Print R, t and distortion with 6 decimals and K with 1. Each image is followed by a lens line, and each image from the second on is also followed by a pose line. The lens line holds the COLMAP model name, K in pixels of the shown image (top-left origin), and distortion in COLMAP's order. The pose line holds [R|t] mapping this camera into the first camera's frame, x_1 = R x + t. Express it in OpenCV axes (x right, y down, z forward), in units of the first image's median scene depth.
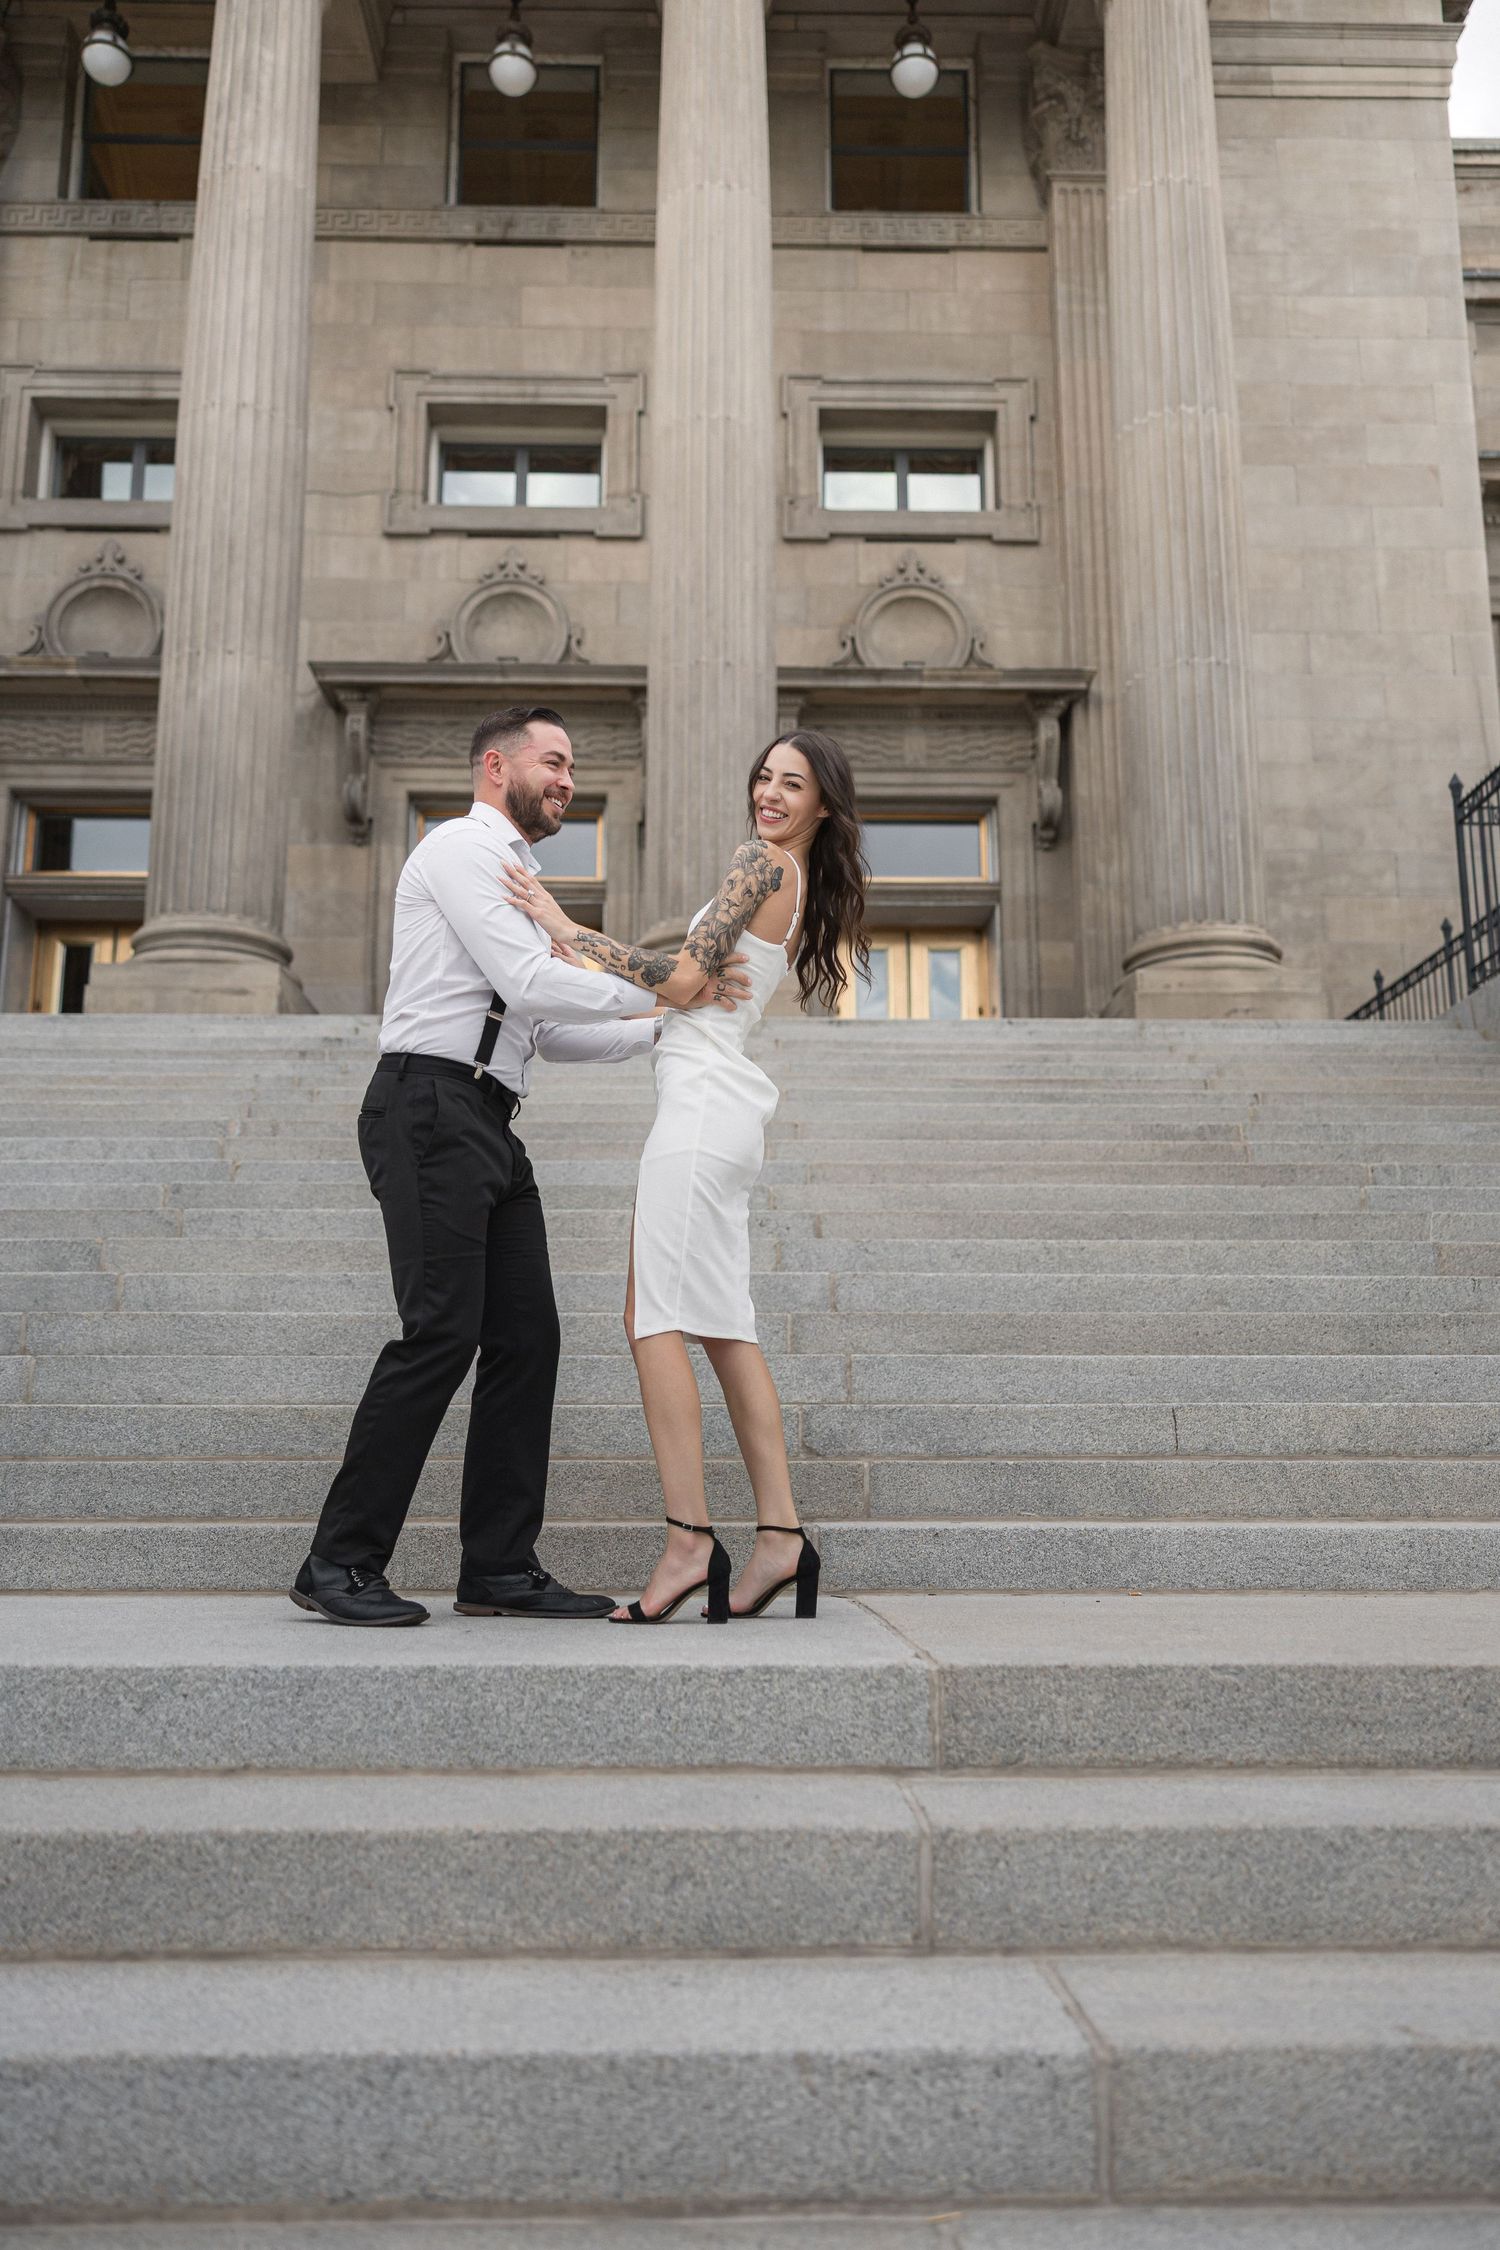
lens RADIAL K [[1838.1, 0, 751.1], [0, 1838.1, 1139.3], [0, 0, 1]] dist [0.010736, 0.000116]
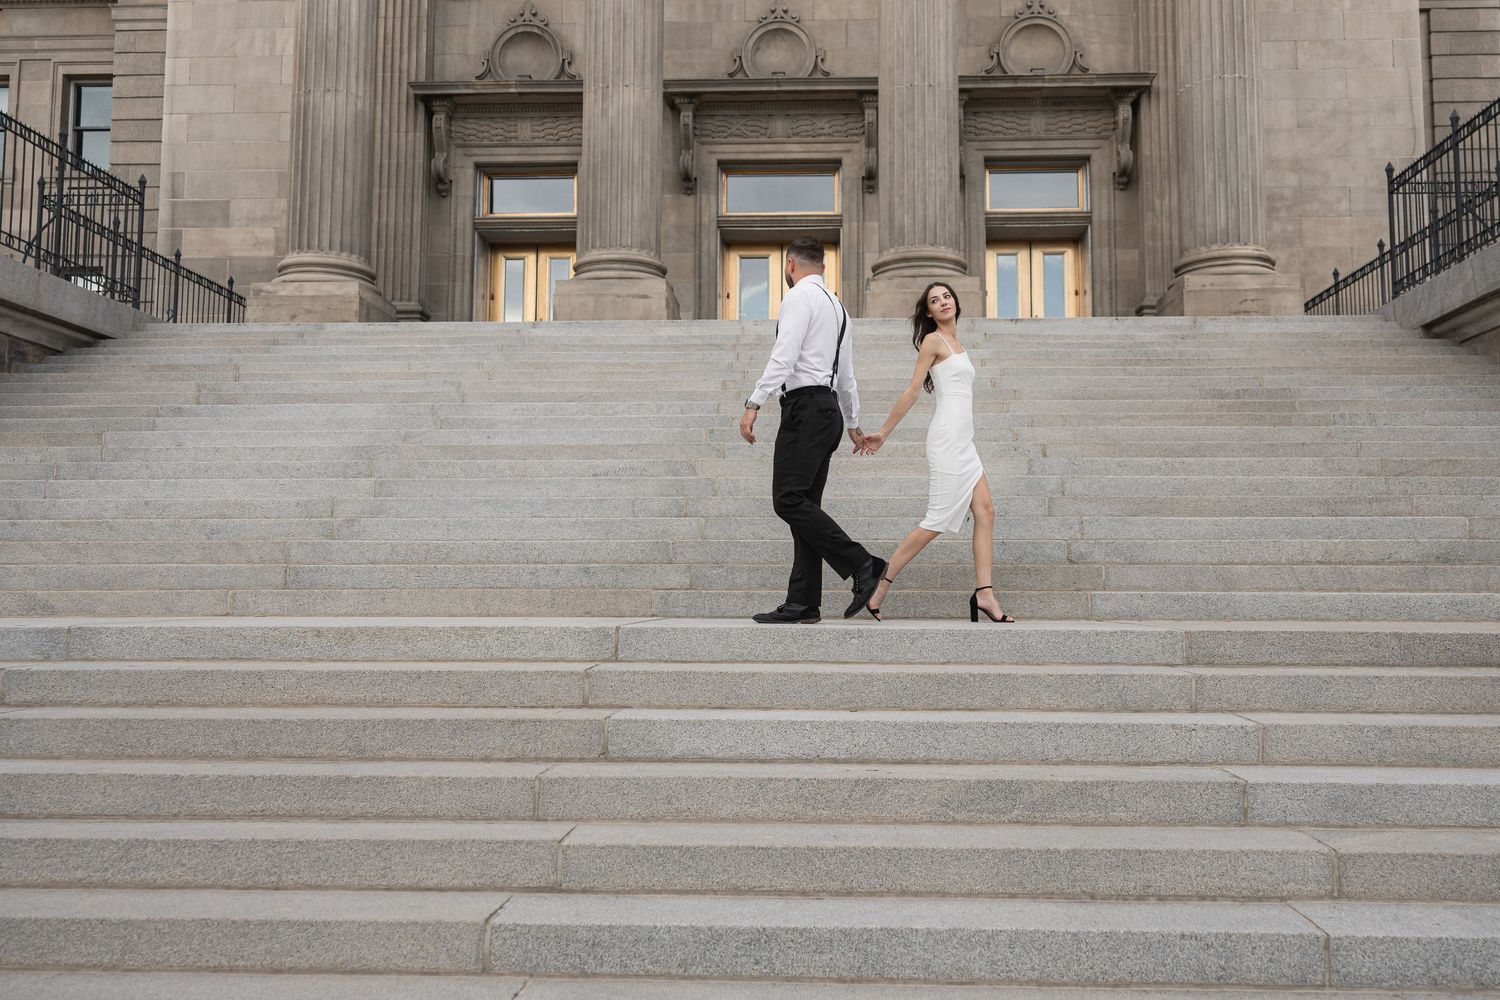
lens RADIAL K [[1293.5, 0, 785.2], [0, 1293.5, 488.1], [0, 0, 1]] dist [0.006521, 0.008338]
pose [[0.997834, -0.002416, -0.065740, -0.055682], [0.009281, 0.994499, 0.104331, -0.022159], [0.065126, -0.104715, 0.992368, -0.147906]]
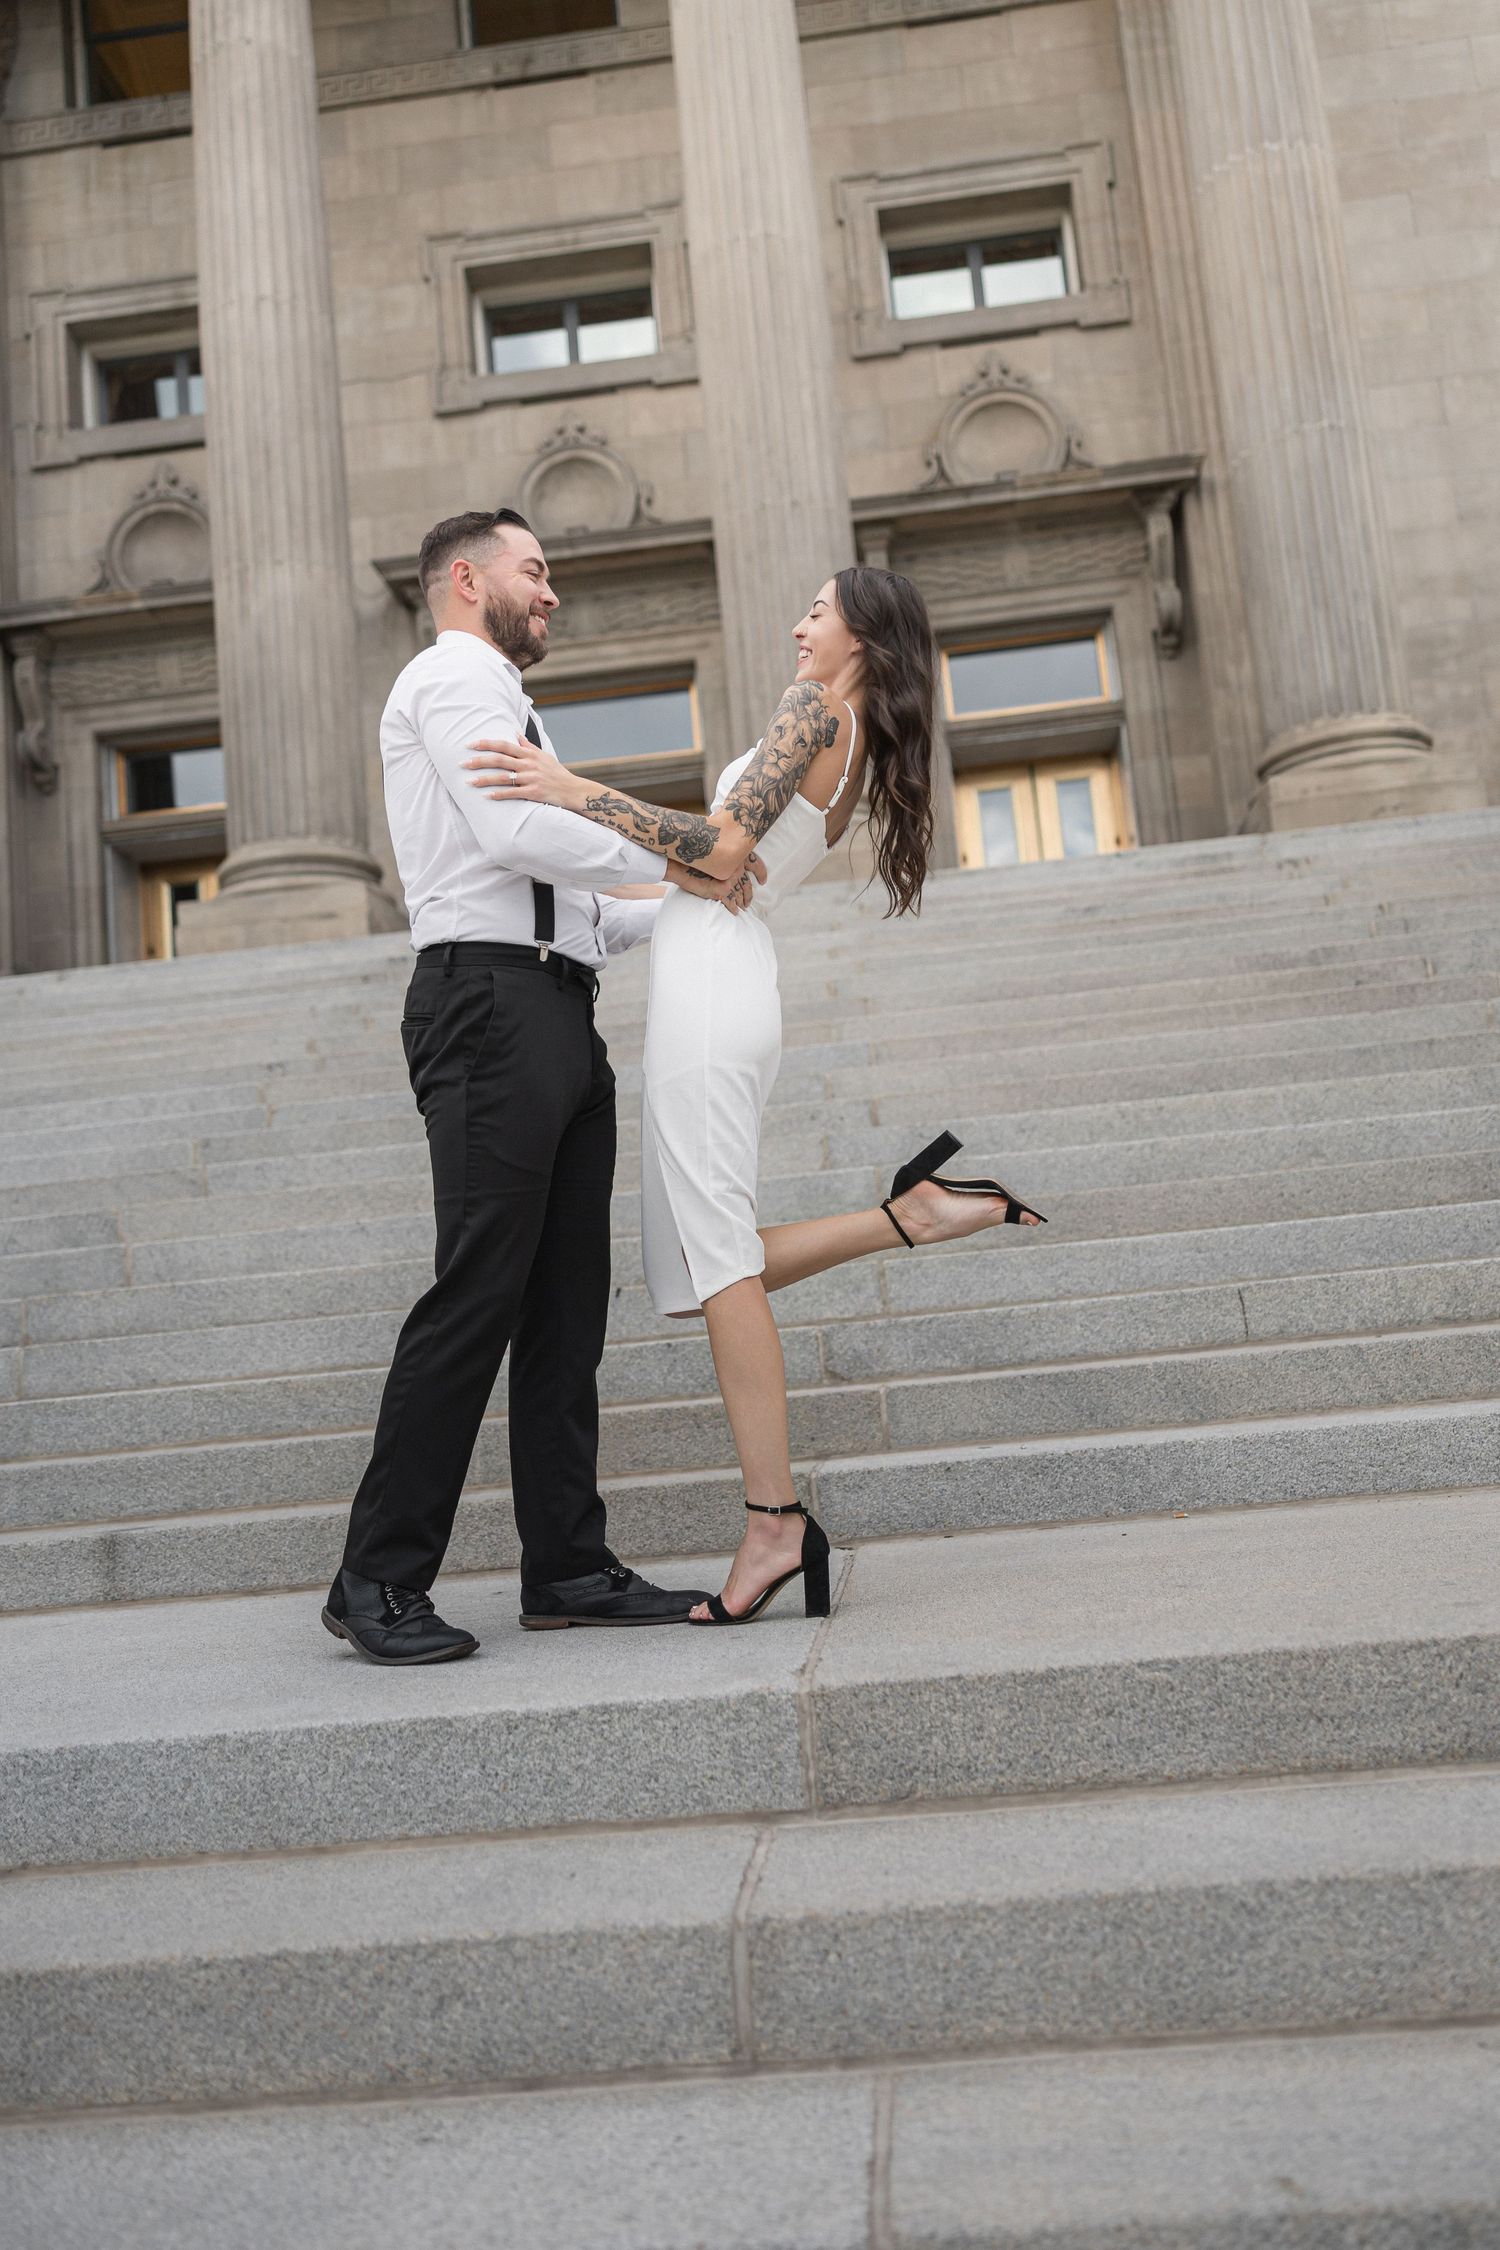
lens RADIAL K [[1883.5, 0, 762.3], [0, 1883.5, 1119.5], [0, 0, 1]] dist [0.010846, -0.001476]
pose [[0.989420, -0.105877, -0.099184, 0.027542], [0.111768, 0.992165, 0.055831, -0.002899], [0.092495, -0.066326, 0.993502, 0.023273]]
